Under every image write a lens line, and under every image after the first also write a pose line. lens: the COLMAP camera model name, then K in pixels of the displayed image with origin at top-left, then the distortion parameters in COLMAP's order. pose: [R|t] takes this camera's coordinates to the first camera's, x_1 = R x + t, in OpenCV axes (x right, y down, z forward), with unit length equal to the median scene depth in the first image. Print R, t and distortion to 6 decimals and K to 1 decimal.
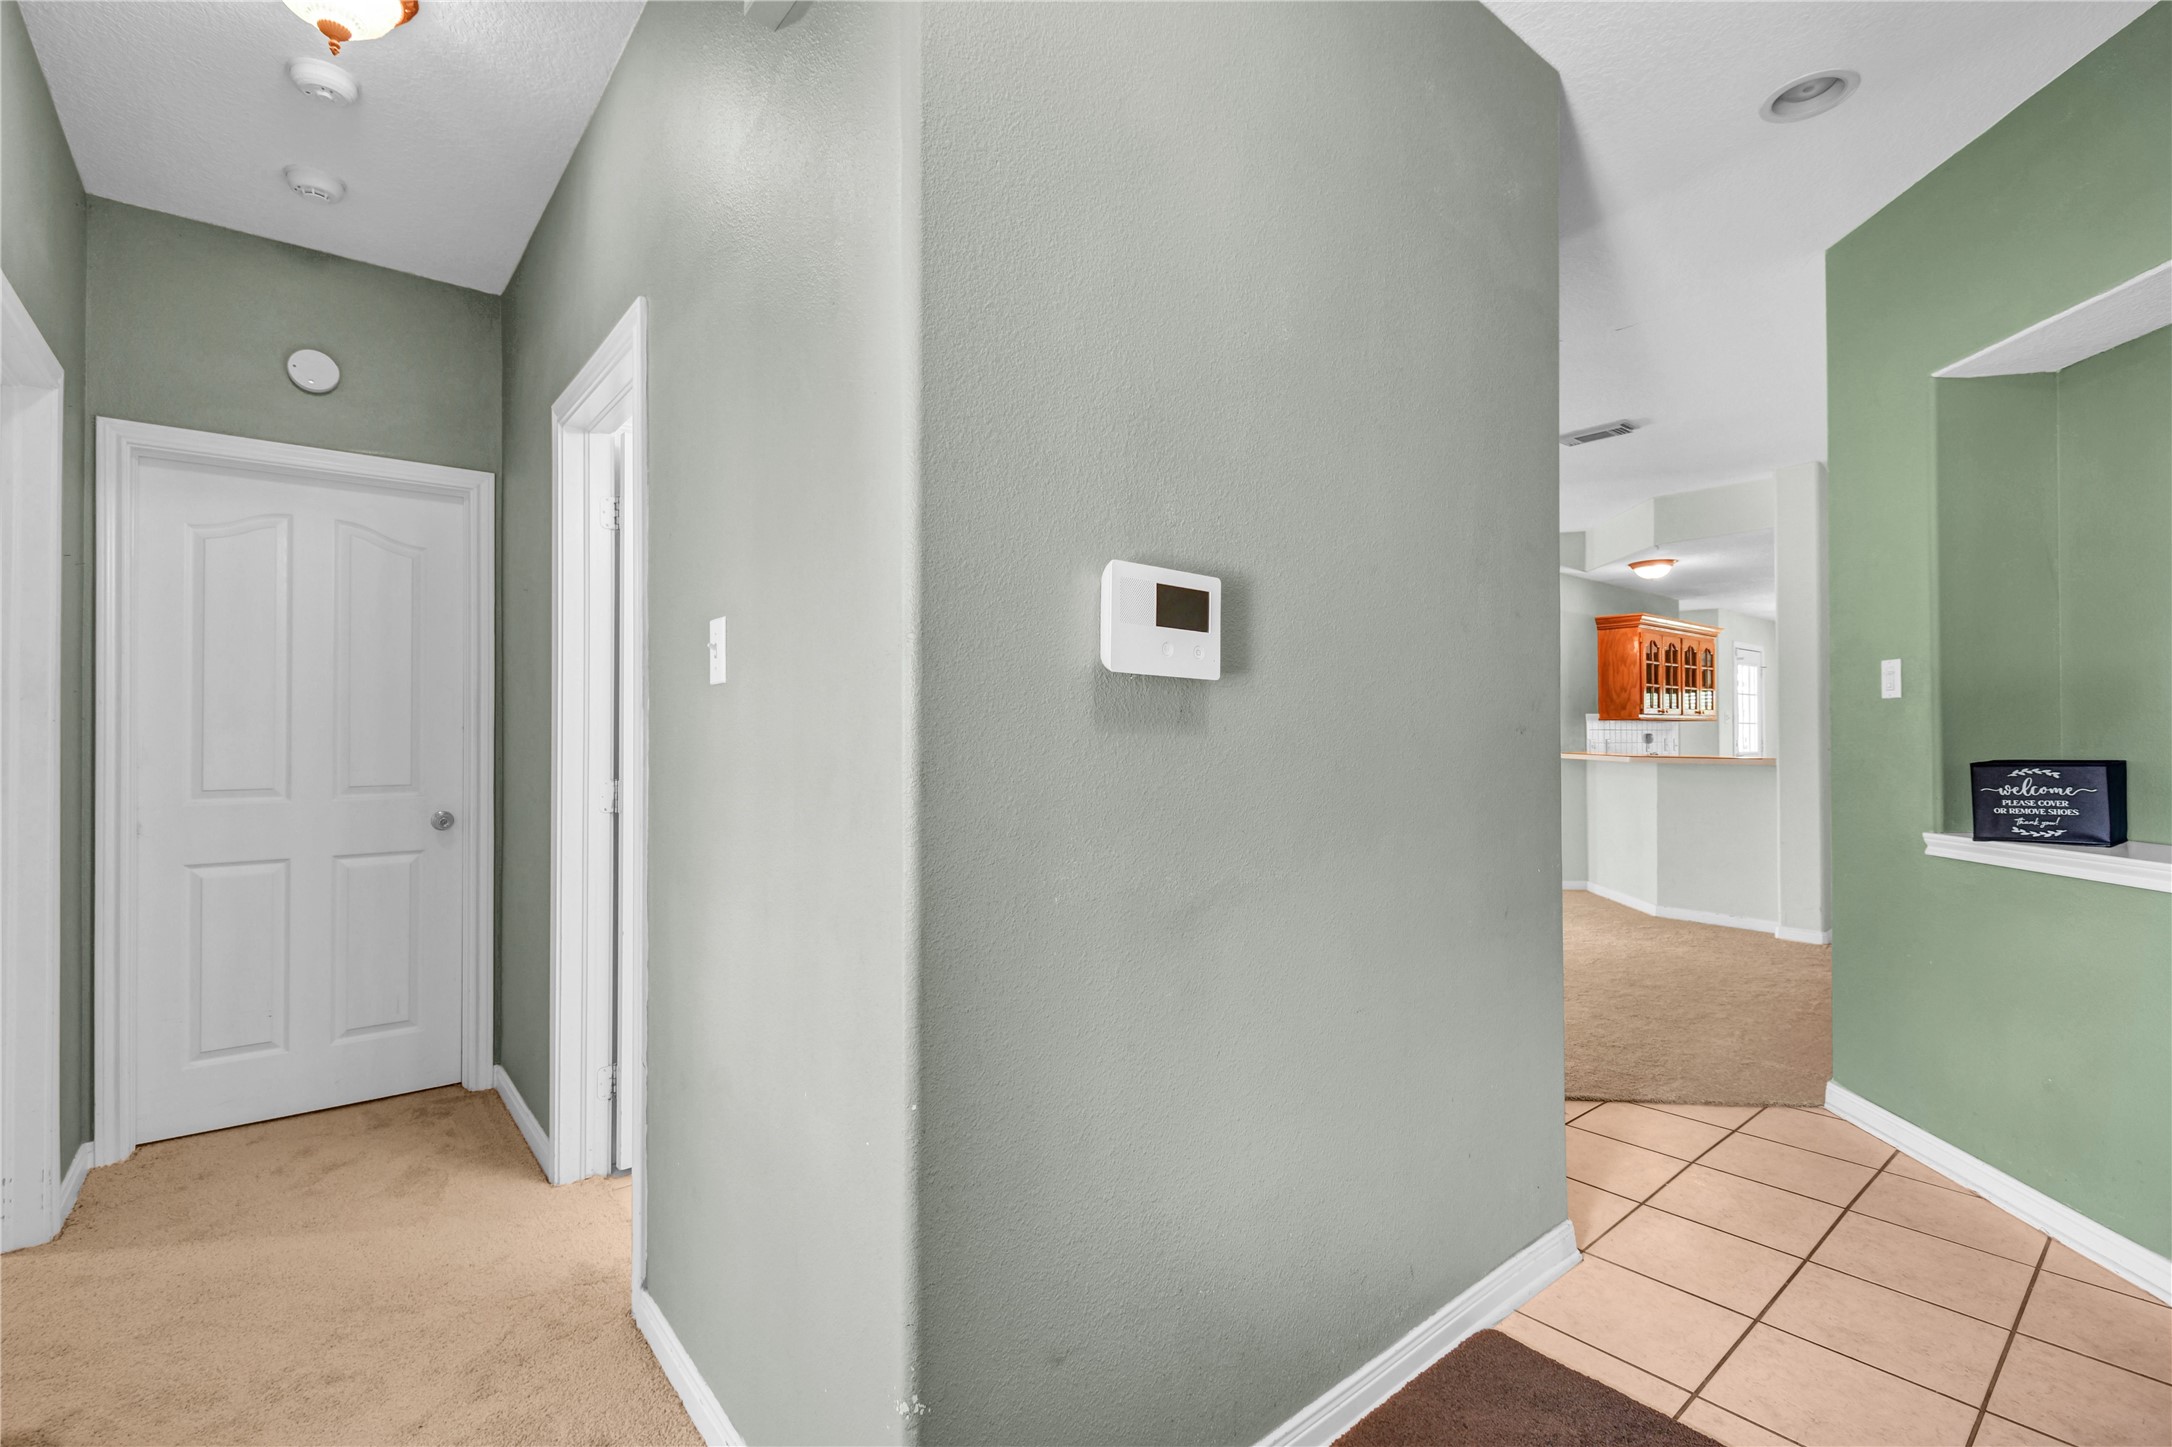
lens RADIAL K [[965.0, 0, 1098.8], [0, 965.0, 719.6], [0, 0, 1]] dist [0.007284, -0.000700]
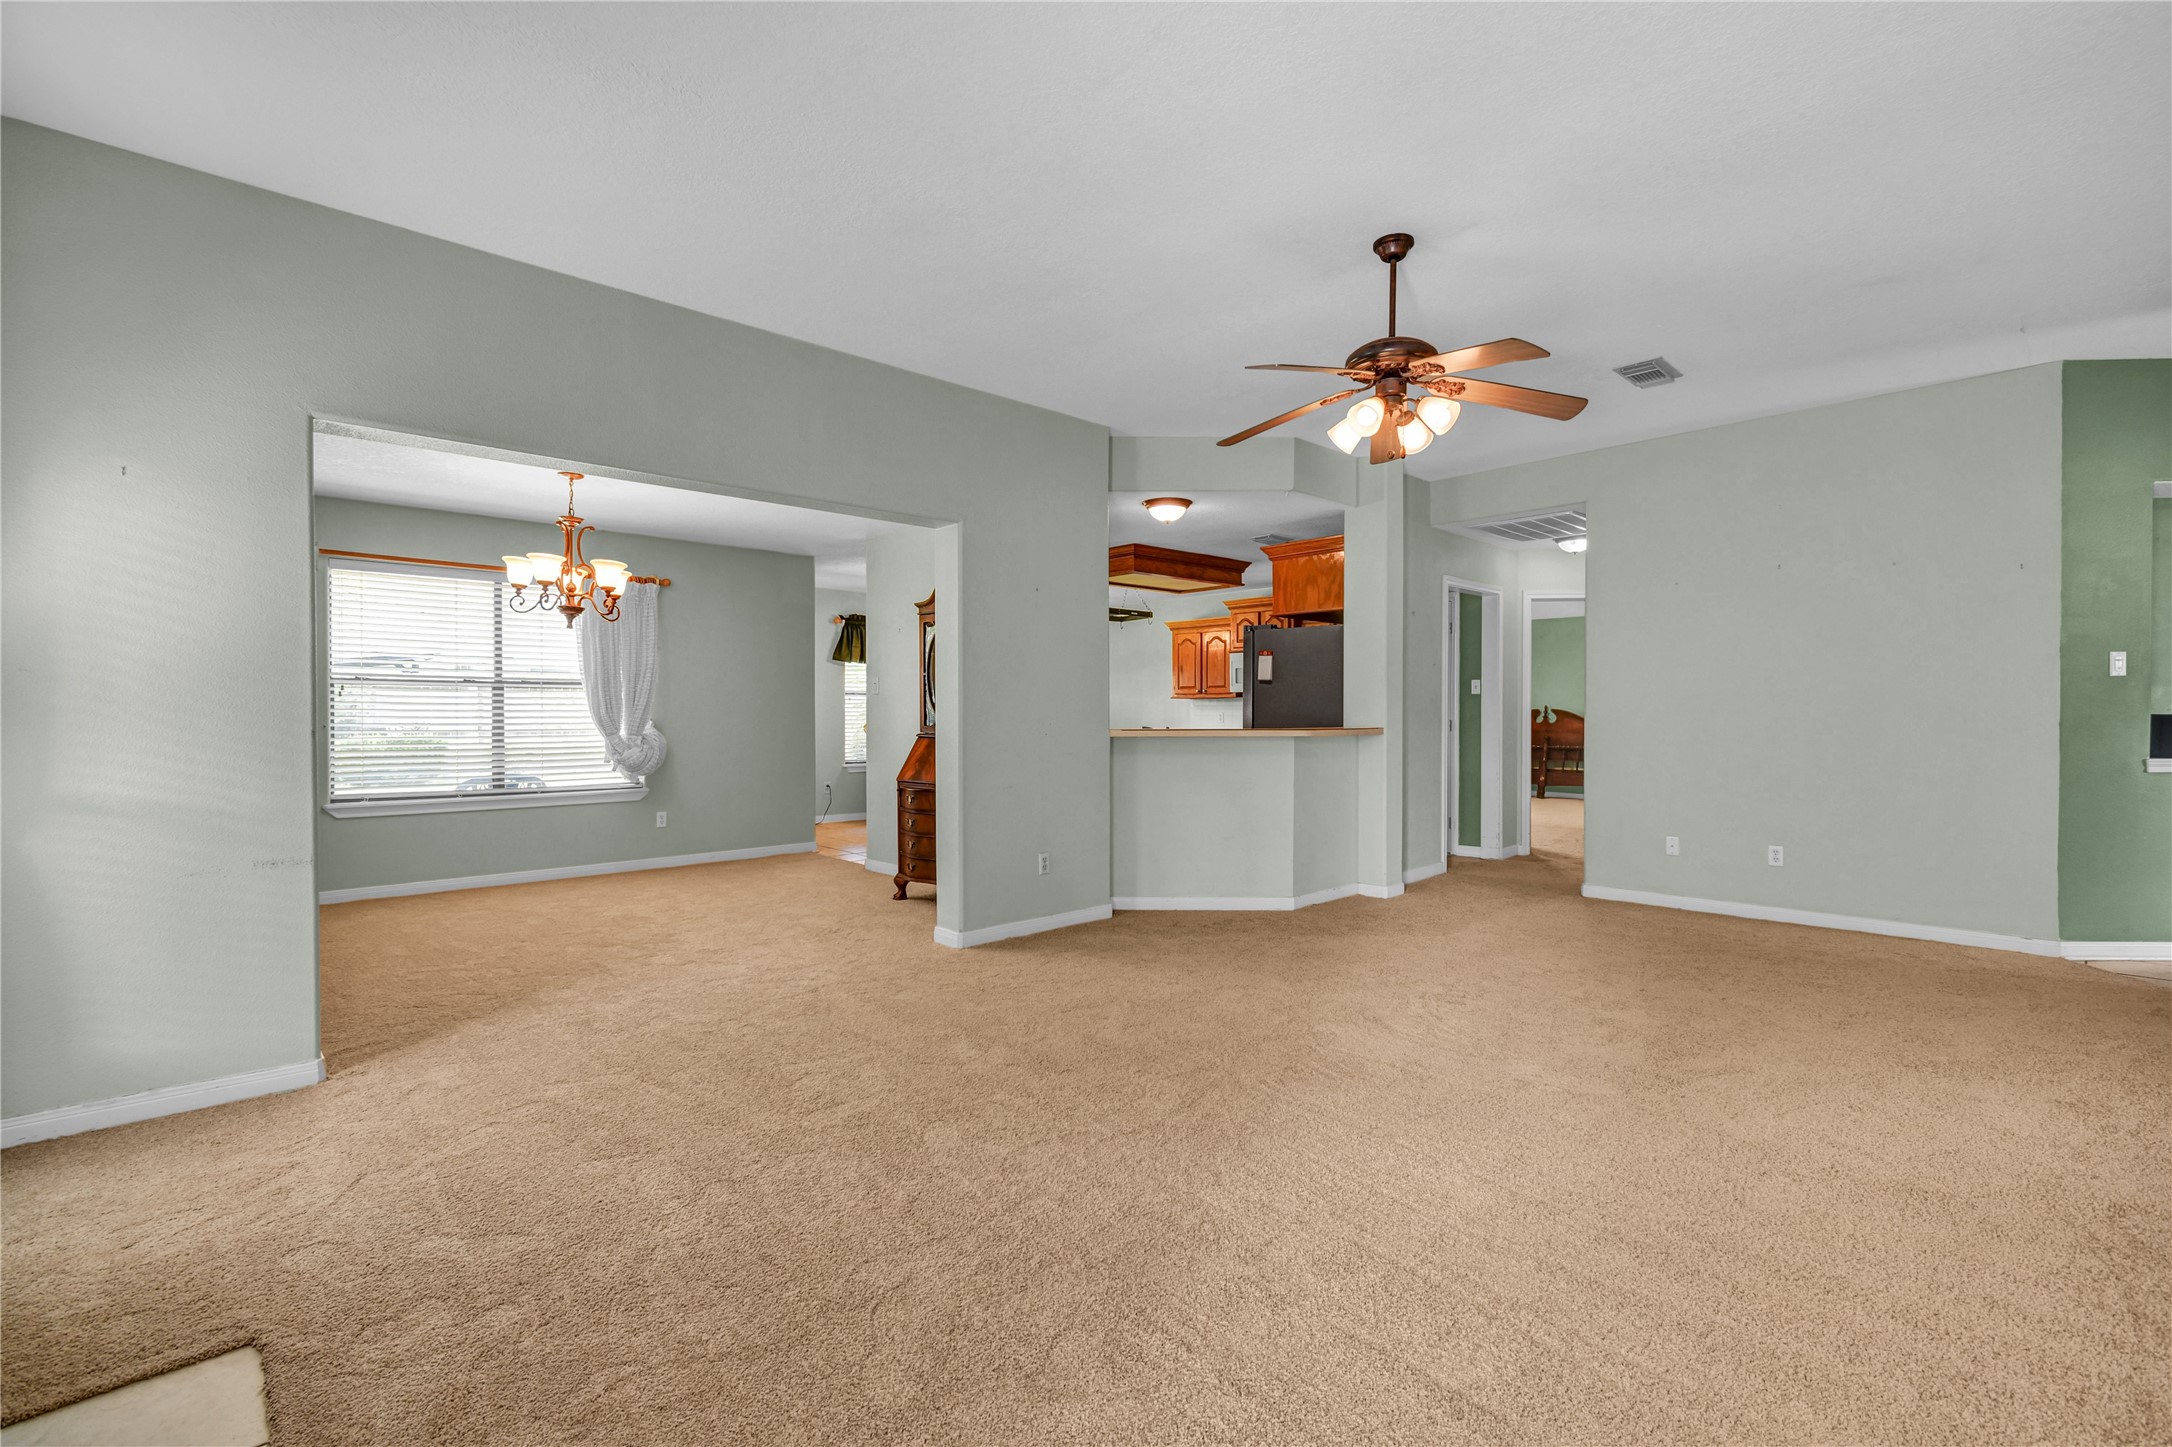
lens RADIAL K [[959.6, 0, 1090.5], [0, 959.6, 717.1], [0, 0, 1]] dist [0.002562, -0.000001]
pose [[-0.043645, -0.004438, 0.999037, -0.237642], [-0.009408, 0.999948, 0.004031, 0.019318], [-0.999003, -0.009223, -0.043685, 0.973994]]
